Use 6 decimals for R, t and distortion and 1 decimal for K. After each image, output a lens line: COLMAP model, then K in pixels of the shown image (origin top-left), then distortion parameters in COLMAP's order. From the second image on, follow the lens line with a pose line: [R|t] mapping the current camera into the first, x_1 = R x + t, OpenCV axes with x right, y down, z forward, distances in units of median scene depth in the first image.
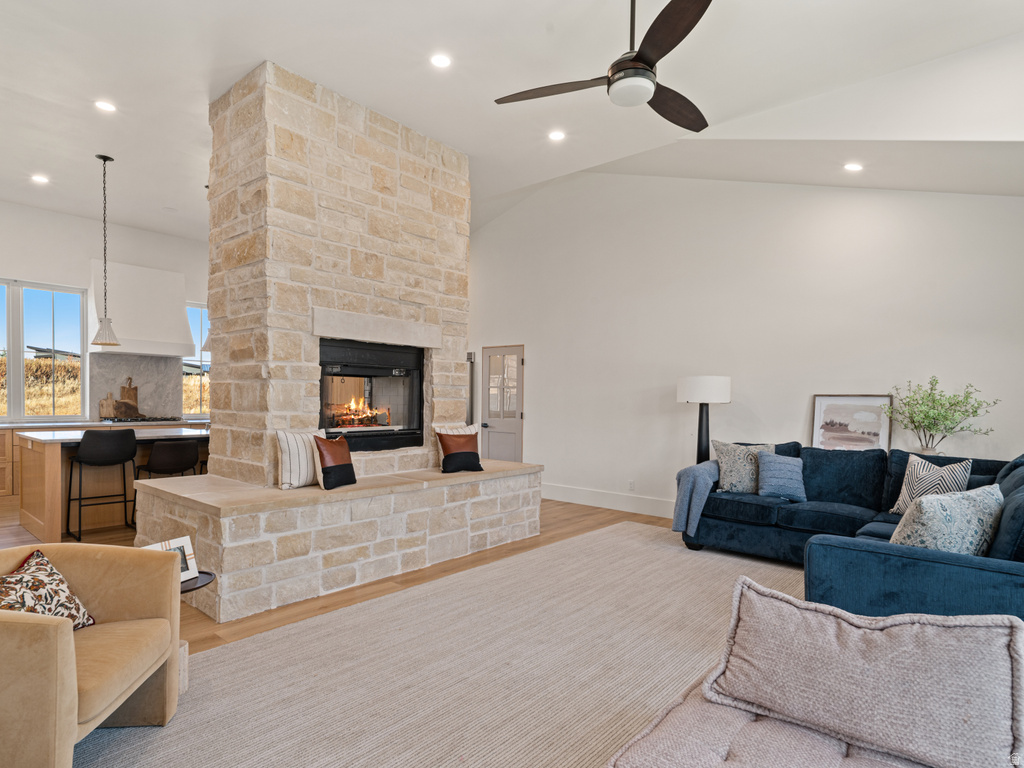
lens RADIAL K [[554.3, 0, 519.2], [0, 554.3, 417.1], [0, 0, 1]] dist [-0.005181, -0.002828]
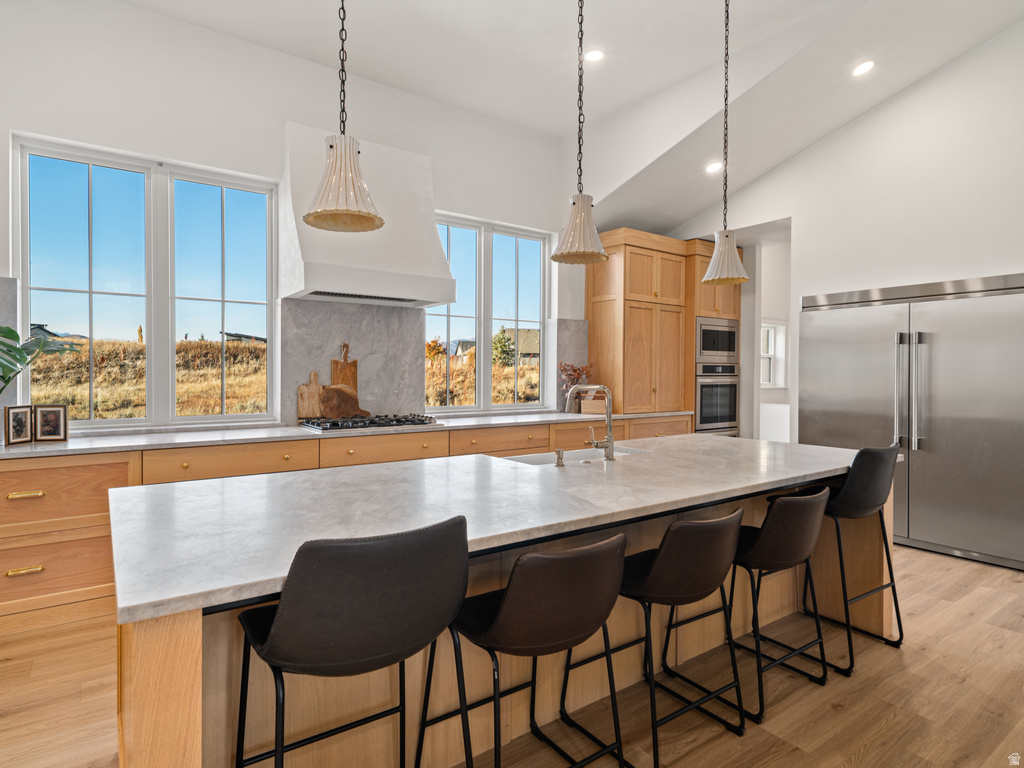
lens RADIAL K [[569.7, 0, 513.3], [0, 569.7, 372.5], [0, 0, 1]] dist [0.003596, -0.001986]
pose [[0.967706, -0.011441, -0.251821, -0.619893], [0.002262, 0.999323, -0.036708, -0.034193], [0.252071, 0.034953, 0.967077, 0.766308]]
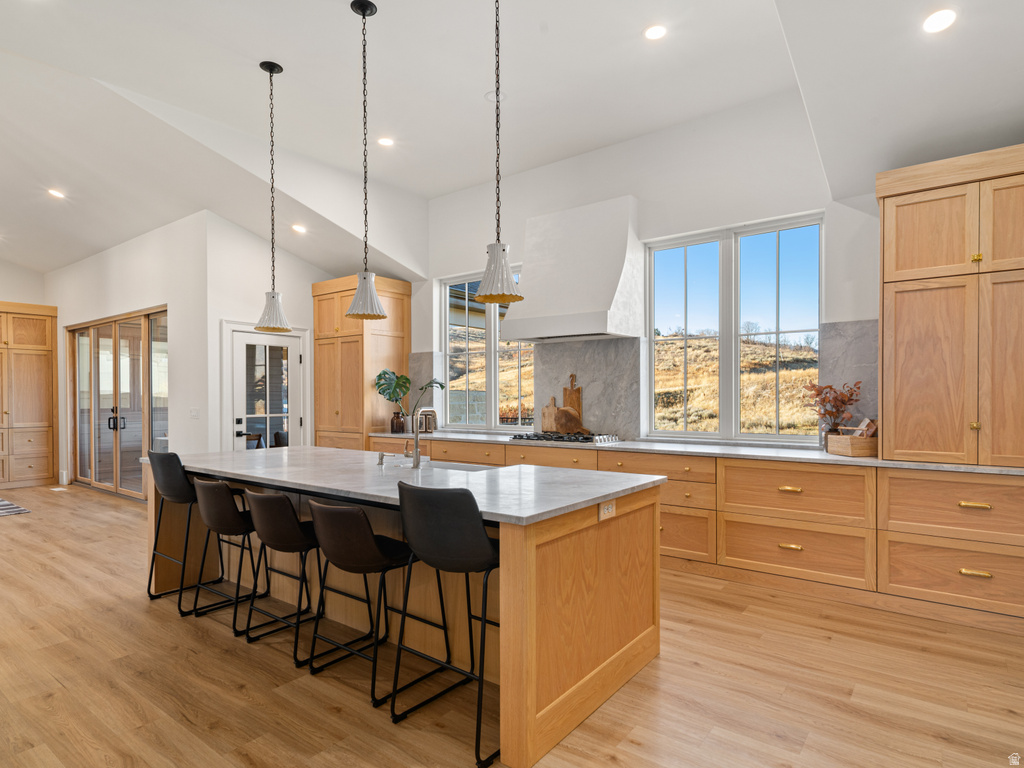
lens RADIAL K [[574.3, 0, 527.2], [0, 574.3, 399.0], [0, 0, 1]] dist [0.003377, 0.000794]
pose [[0.058572, -0.010691, -0.998226, -0.000774], [-0.029911, 0.999475, -0.012460, -0.047331], [0.997835, 0.030588, 0.058222, 1.390649]]
